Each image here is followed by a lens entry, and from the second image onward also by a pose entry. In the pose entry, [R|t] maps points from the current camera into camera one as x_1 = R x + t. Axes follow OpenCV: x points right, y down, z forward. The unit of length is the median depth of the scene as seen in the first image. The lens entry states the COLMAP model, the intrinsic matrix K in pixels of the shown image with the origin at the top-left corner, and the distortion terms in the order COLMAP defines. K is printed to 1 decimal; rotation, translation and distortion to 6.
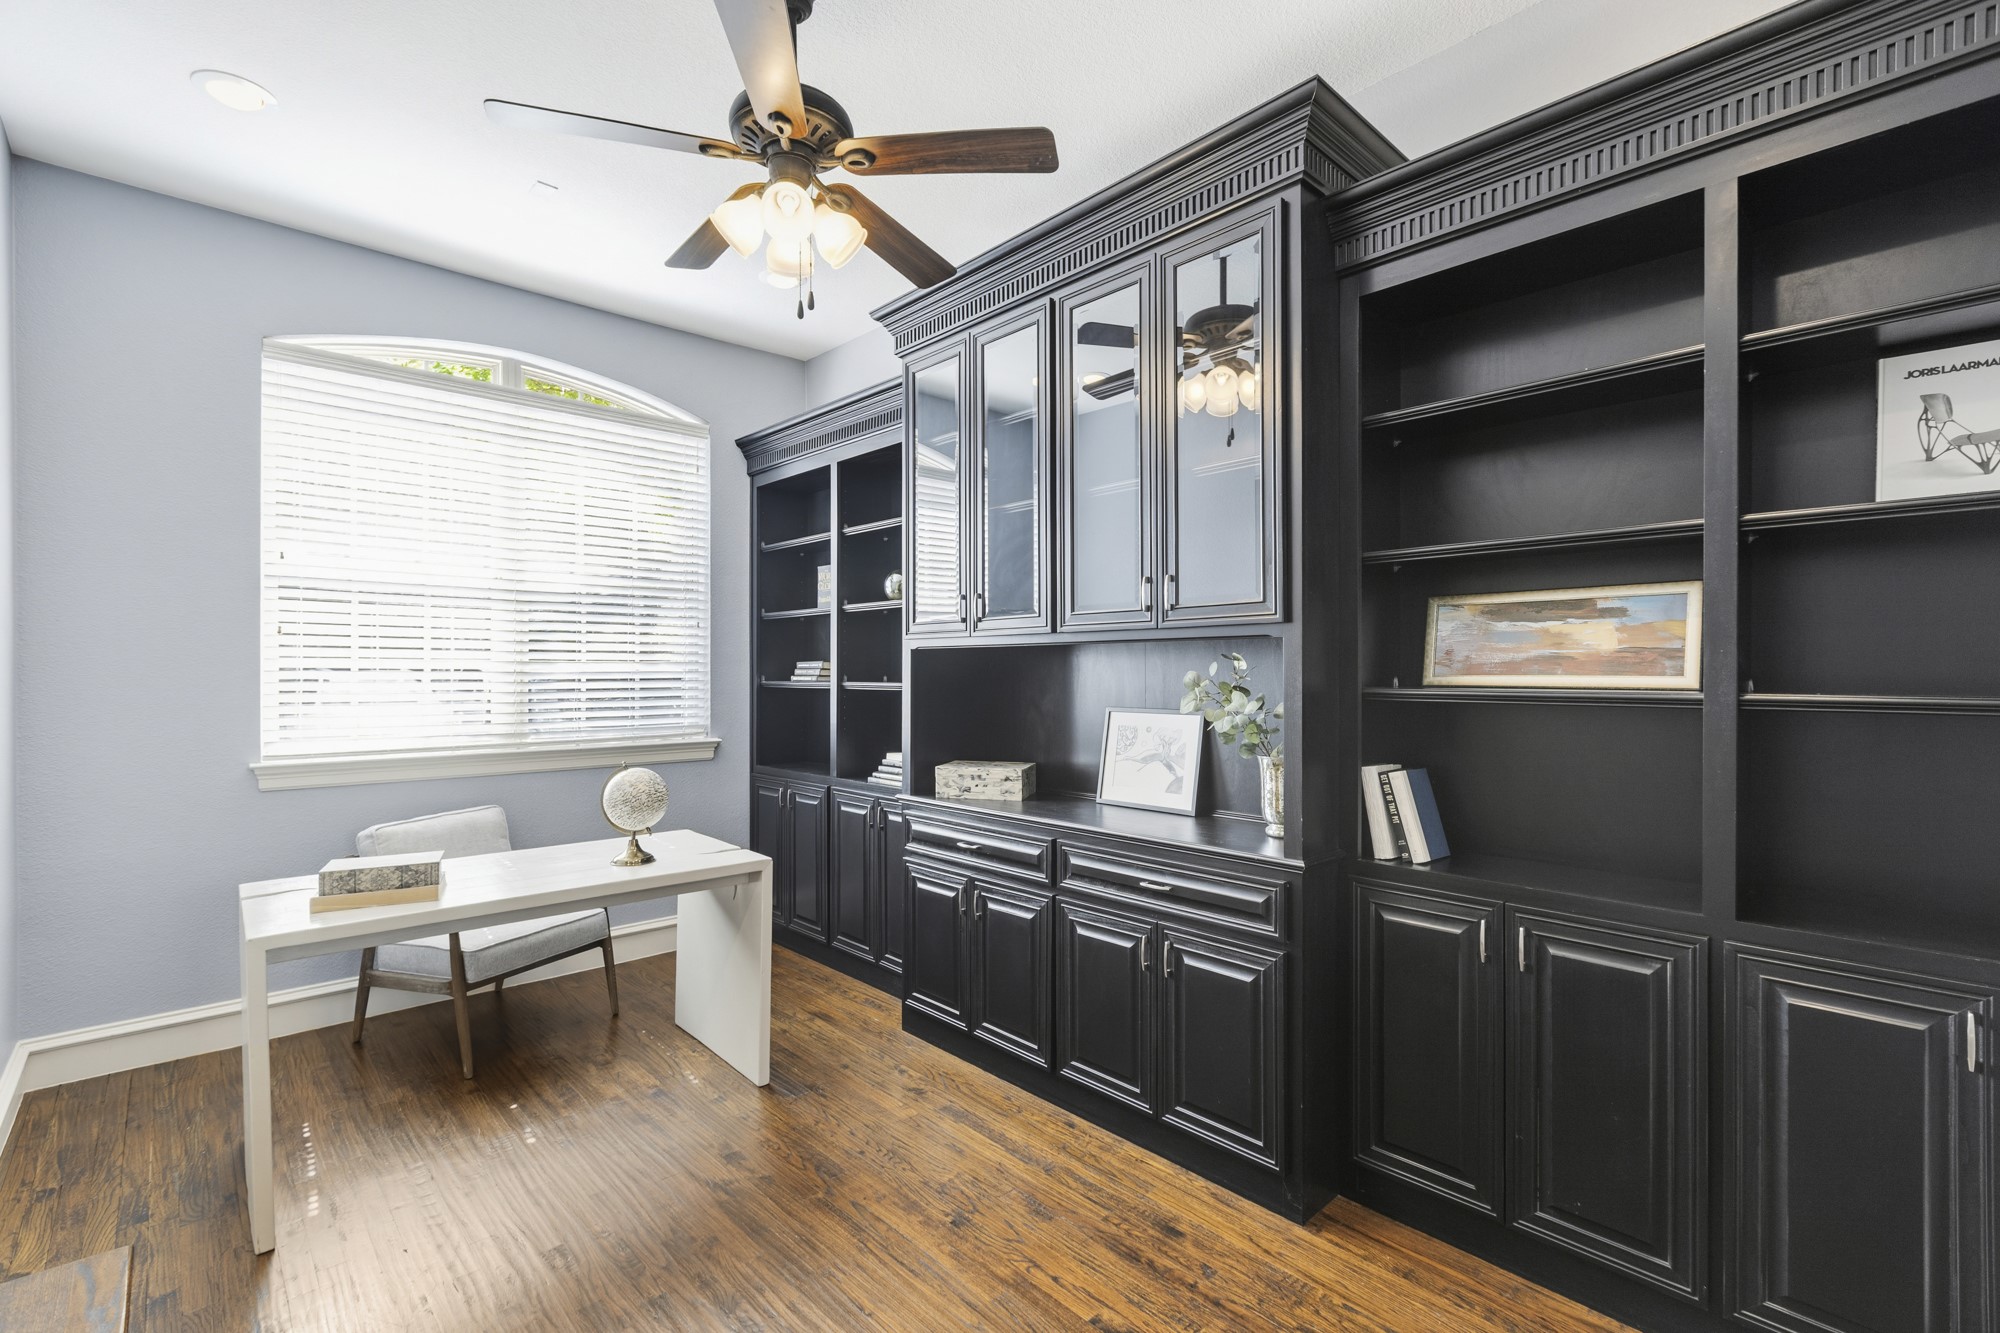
lens RADIAL K [[903.6, 0, 980.8], [0, 903.6, 673.5], [0, 0, 1]] dist [0.001243, 0.001951]
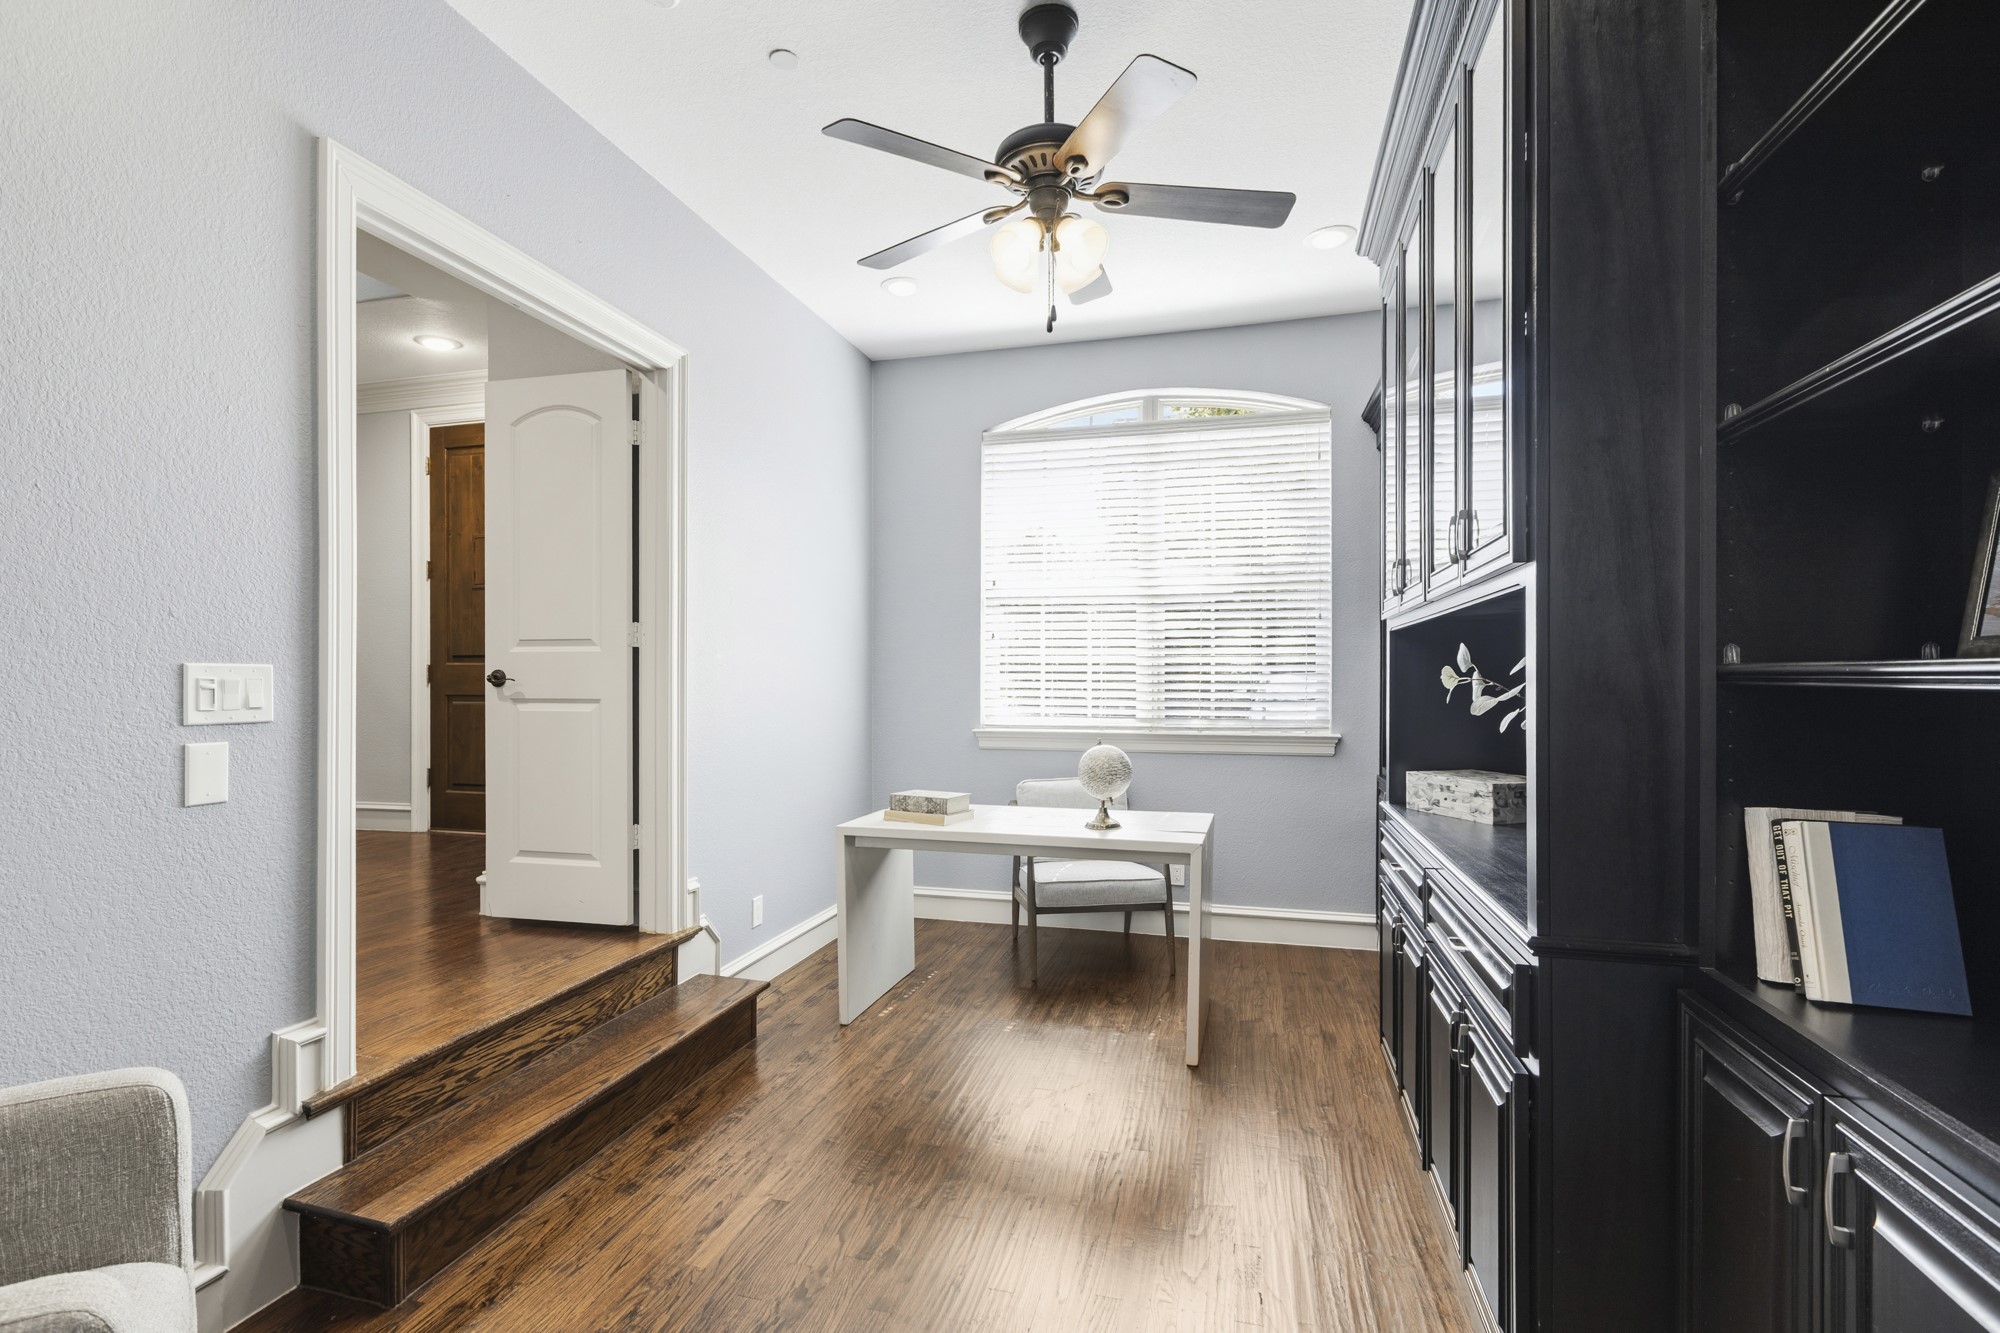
lens RADIAL K [[932.0, 0, 985.9], [0, 932.0, 678.6], [0, 0, 1]] dist [0.002932, 0.000092]
pose [[0.530663, 0.001755, -0.847581, 0.534531], [-0.002453, 0.999997, 0.000535, 0.021309], [0.847579, 0.001795, 0.530665, 0.253033]]
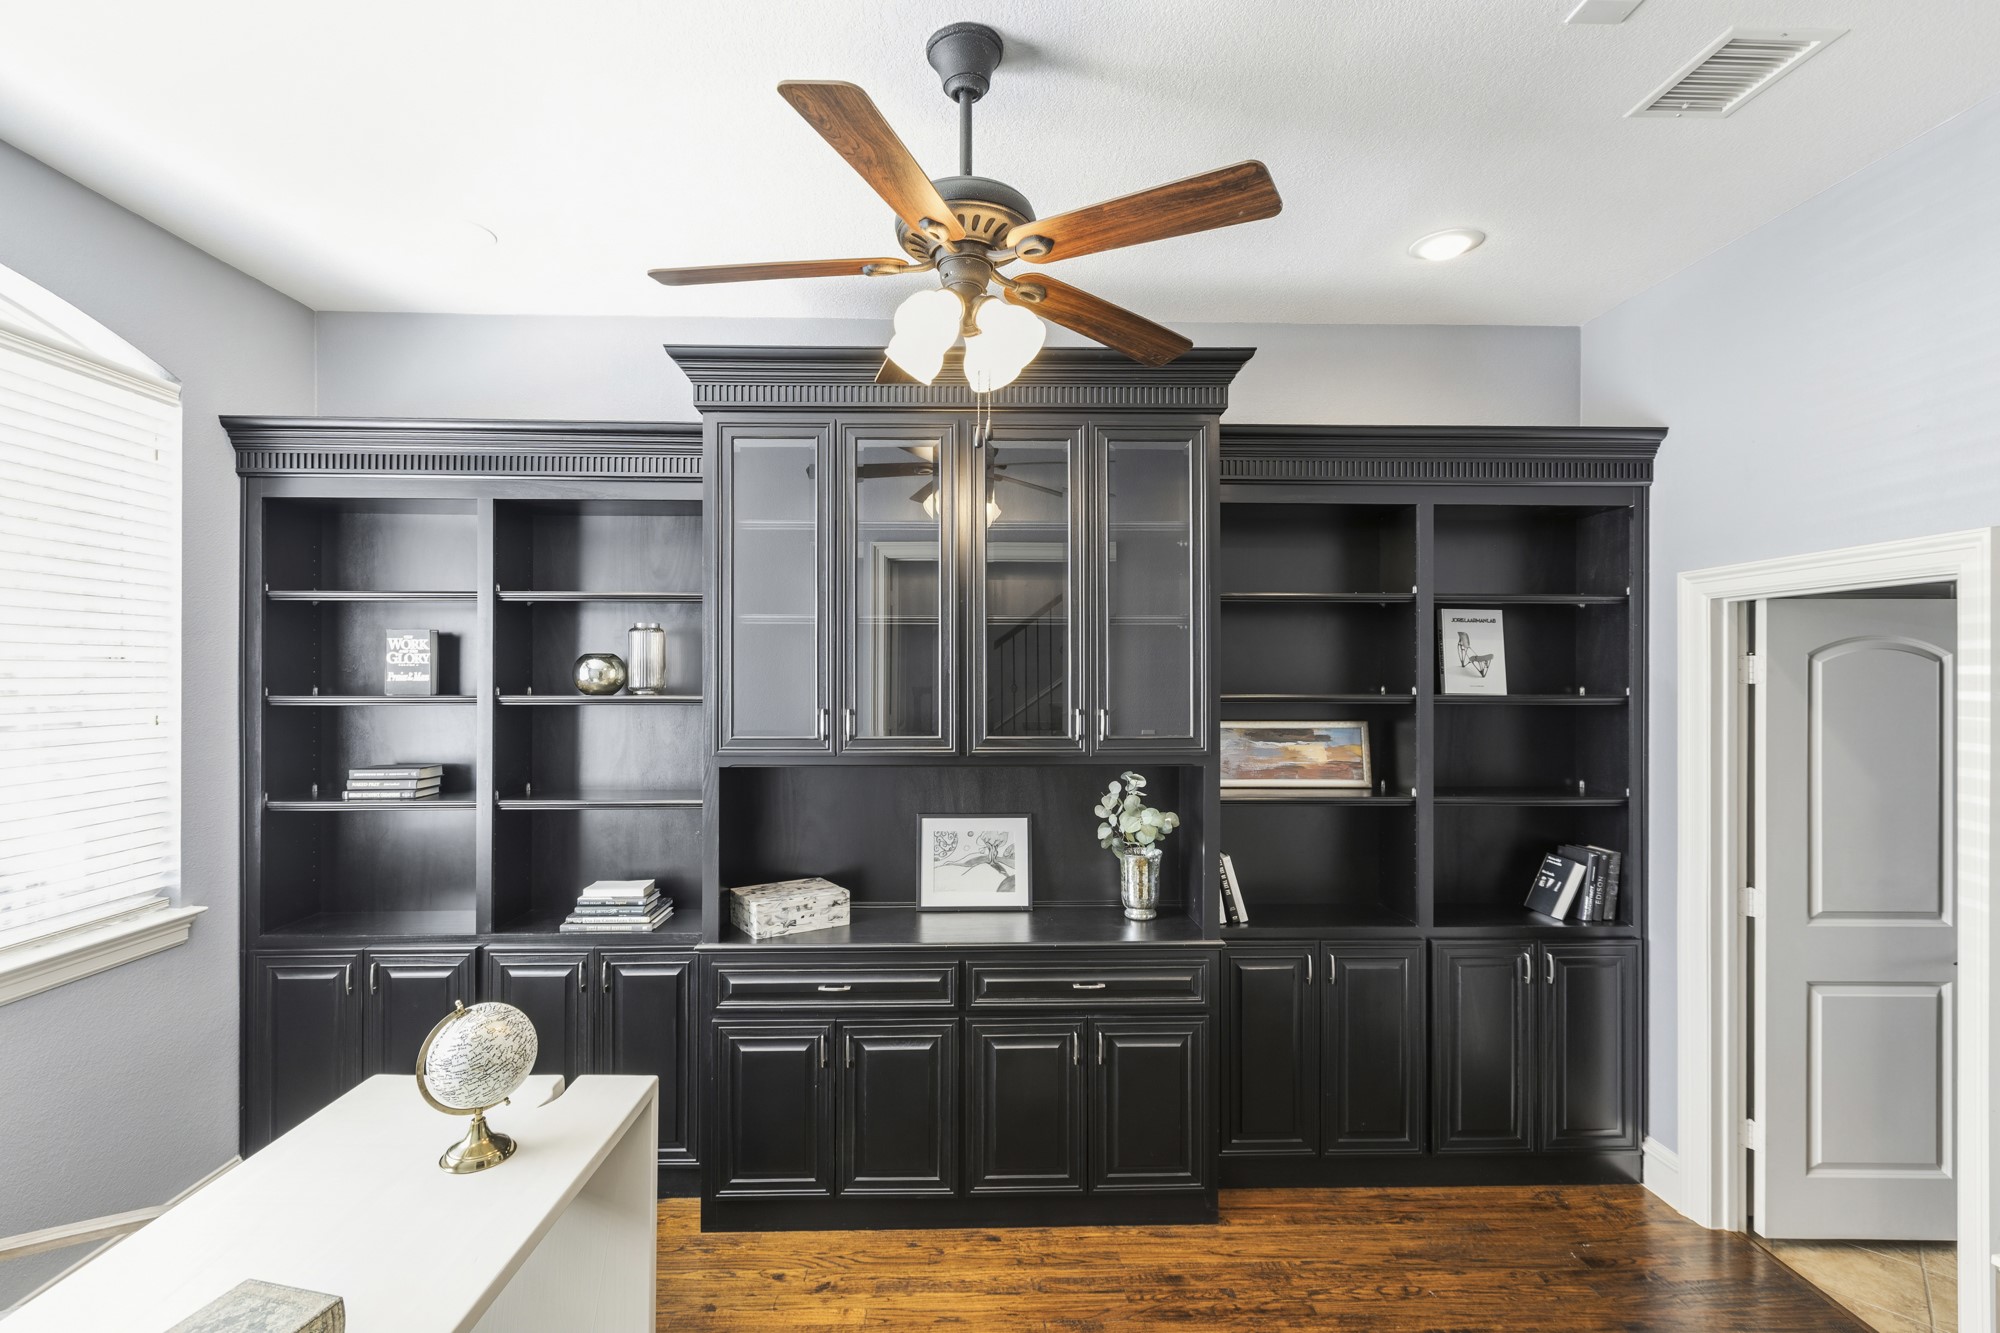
lens RADIAL K [[903.6, 0, 985.7], [0, 903.6, 677.7], [0, 0, 1]] dist [0.001243, 0.001951]
pose [[0.644845, 0.002433, 0.764309, -0.642707], [-0.000573, 0.999996, -0.002700, -0.123748], [-0.764313, 0.001303, 0.644844, 0.322785]]
